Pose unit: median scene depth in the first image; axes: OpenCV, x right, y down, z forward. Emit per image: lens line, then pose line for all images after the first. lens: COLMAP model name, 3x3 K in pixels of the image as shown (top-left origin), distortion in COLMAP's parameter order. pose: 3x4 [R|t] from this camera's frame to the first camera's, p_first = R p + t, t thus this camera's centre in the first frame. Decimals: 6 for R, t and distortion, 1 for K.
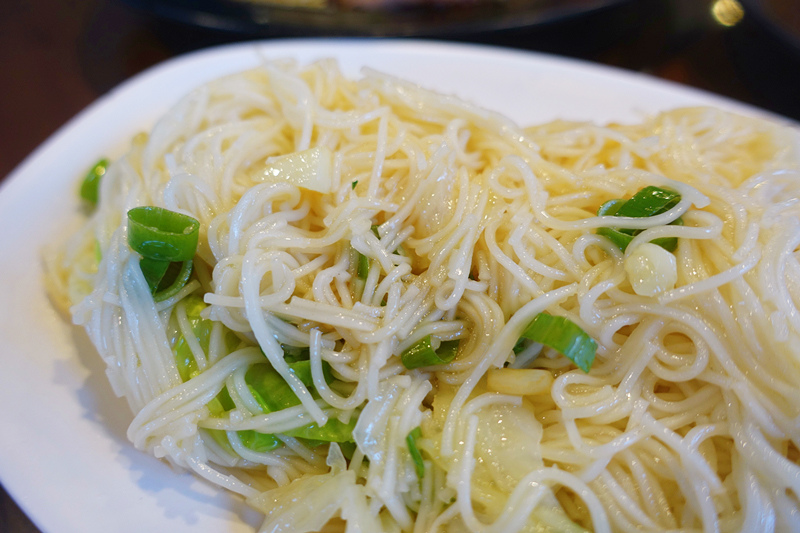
lens RADIAL K [[547.2, 0, 400.0], [0, 547.2, 266.5], [0, 0, 1]] dist [-0.004659, -0.001258]
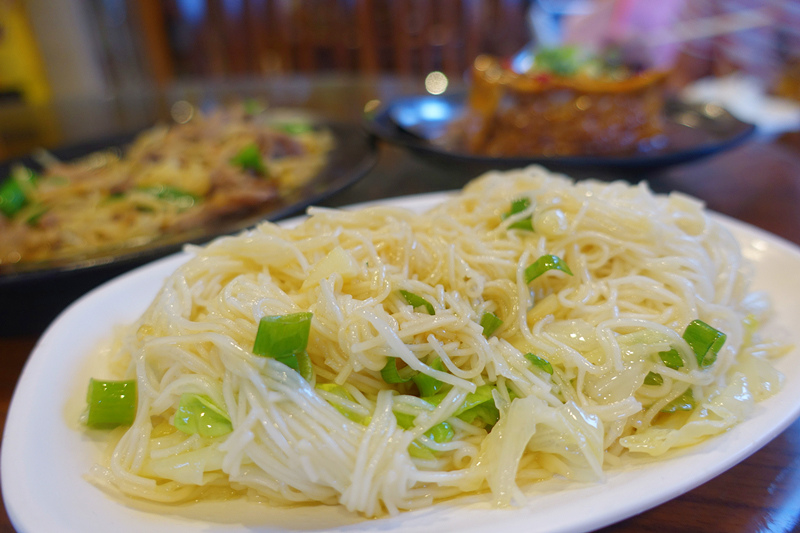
lens RADIAL K [[547.4, 0, 400.0], [0, 547.4, 266.5], [0, 0, 1]] dist [0.002539, 0.000435]
pose [[0.755105, -0.336756, 0.562504, -0.922719], [0.535774, 0.811455, -0.233425, 0.254412], [-0.377840, 0.477636, 0.793159, -0.139510]]
